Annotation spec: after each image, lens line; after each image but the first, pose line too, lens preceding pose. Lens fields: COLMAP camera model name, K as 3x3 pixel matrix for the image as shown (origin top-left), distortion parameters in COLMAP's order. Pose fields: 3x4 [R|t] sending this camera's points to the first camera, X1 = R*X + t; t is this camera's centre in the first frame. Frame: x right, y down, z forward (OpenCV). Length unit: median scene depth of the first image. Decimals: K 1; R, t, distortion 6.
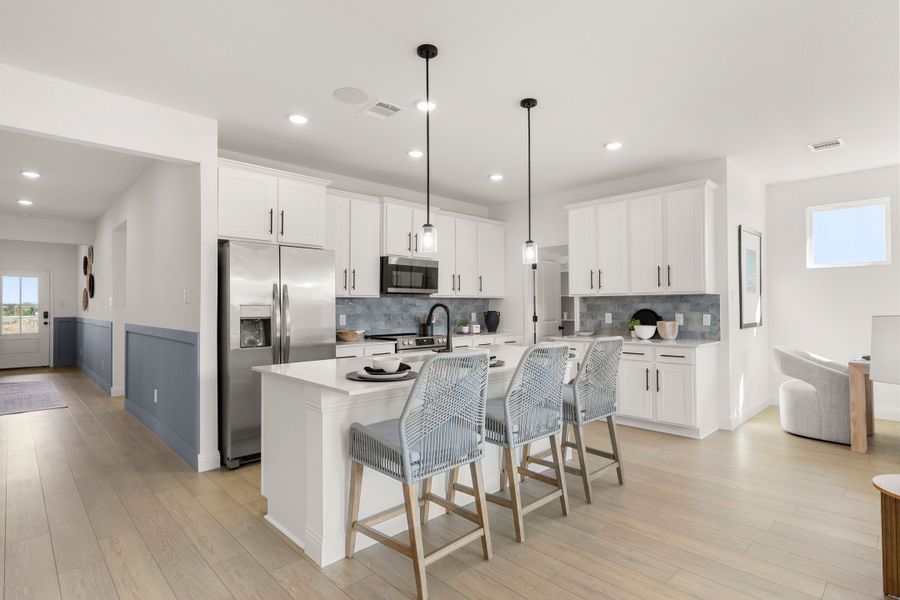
lens RADIAL K [[453.5, 0, 444.5], [0, 453.5, 300.5], [0, 0, 1]] dist [0.000528, 0.000016]
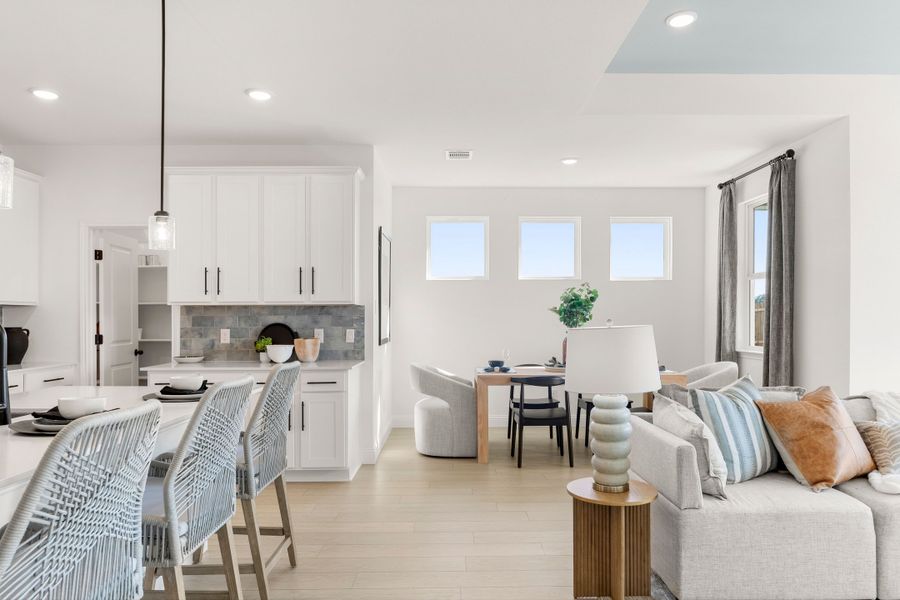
lens RADIAL K [[594.6, 0, 450.2], [0, 594.6, 314.5], [0, 0, 1]] dist [0.002613, -0.001912]
pose [[0.678587, 0.006048, 0.734495, -0.098790], [-0.010615, 0.999942, 0.001572, -0.000164], [-0.734443, -0.008863, 0.678612, 0.124656]]
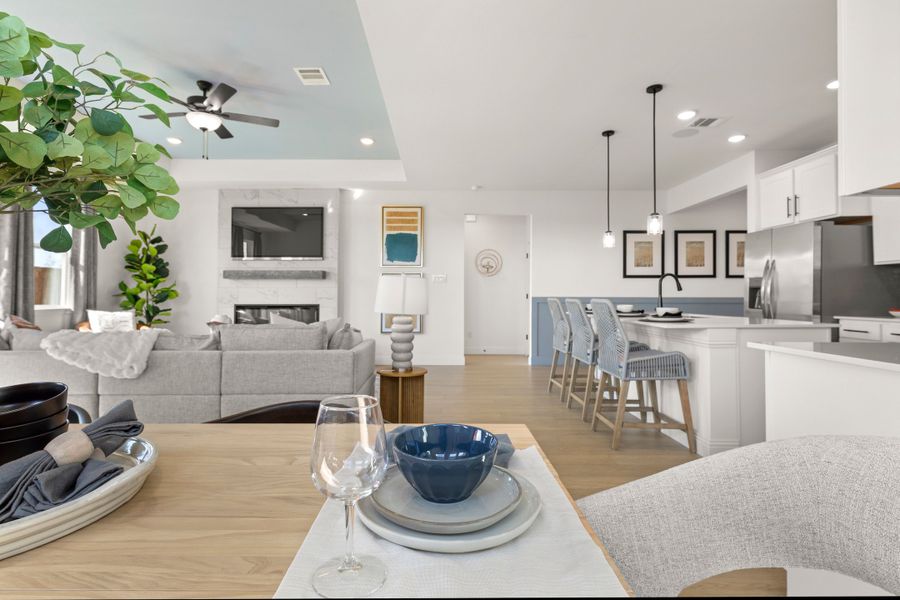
lens RADIAL K [[453.5, 0, 438.6], [0, 453.5, 285.0], [0, 0, 1]] dist [0.000528, 0.000016]
pose [[-0.695237, -0.015077, -0.718622, 0.971677], [0.013827, 0.999314, -0.034343, 0.053433], [0.718648, -0.033813, -0.694552, 0.978491]]
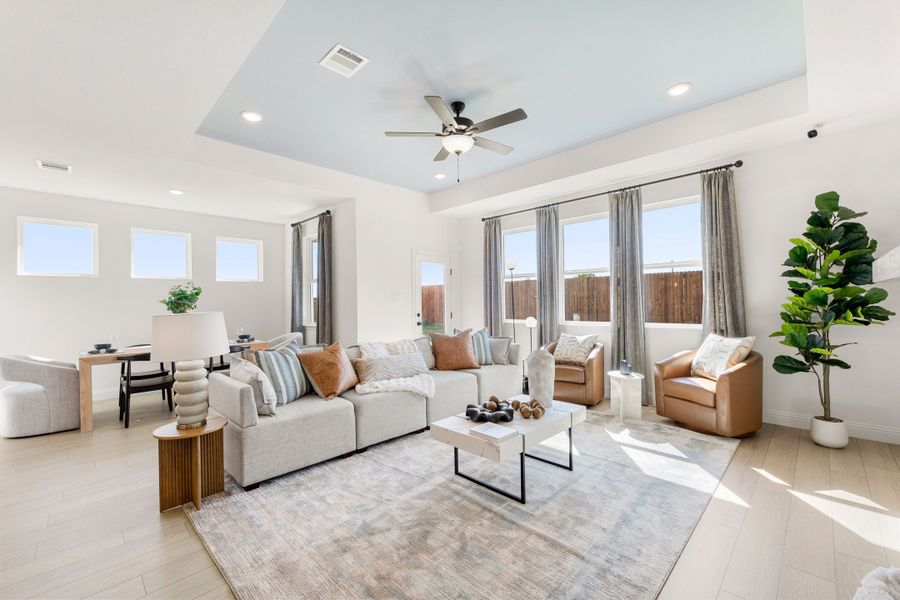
lens RADIAL K [[375.1, 0, 457.7], [0, 375.1, 302.4], [0, 0, 1]] dist [-0.001604, 0.000271]
pose [[-0.043881, 0.006312, 0.999017, -0.105770], [0.004504, 0.999971, -0.006120, 0.001294], [-0.999027, 0.004231, -0.043909, 0.046170]]
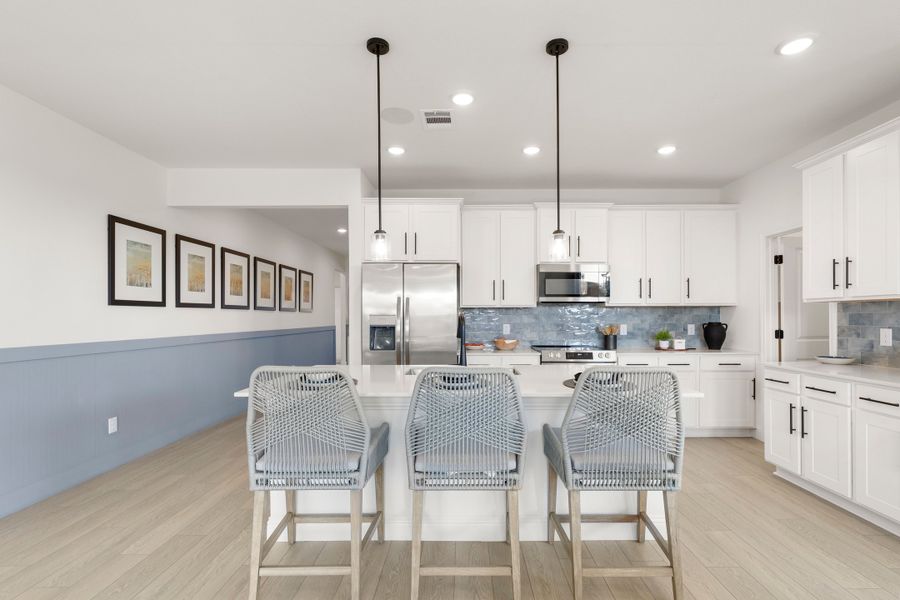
lens RADIAL K [[410.2, 0, 461.1], [0, 410.2, 317.6], [0, 0, 1]] dist [-0.016478, 0.000657]
pose [[0.719755, 0.005986, -0.694202, 0.380564], [0.007431, 0.999839, 0.016325, 0.000691], [0.694188, -0.016908, 0.719595, 0.279147]]
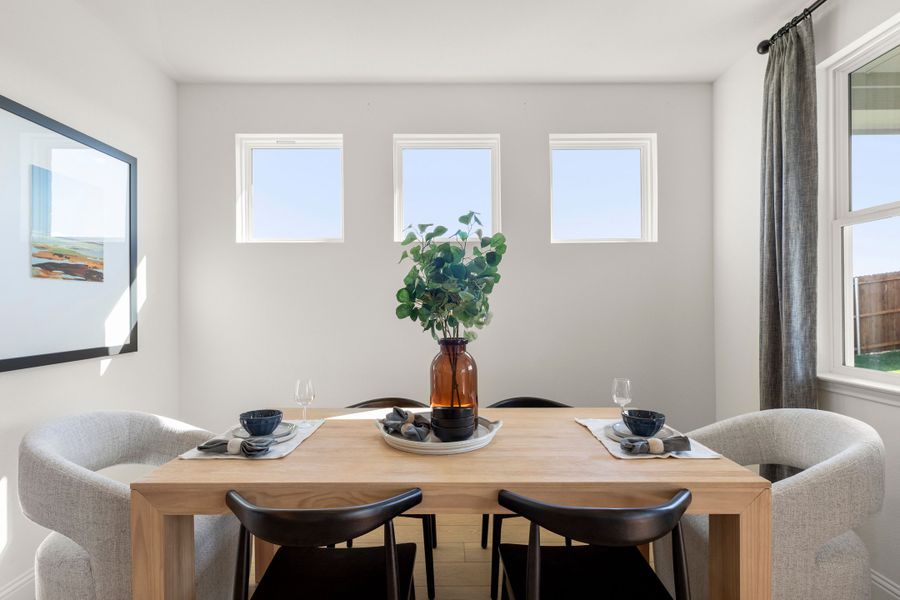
lens RADIAL K [[375.1, 0, 452.8], [0, 375.1, 296.4], [0, 0, 1]] dist [-0.001604, 0.000271]
pose [[0.696953, 0.015972, 0.716939, 0.725445], [-0.007182, 0.999857, -0.015293, 0.000946], [-0.717081, 0.005509, 0.696968, 0.537612]]
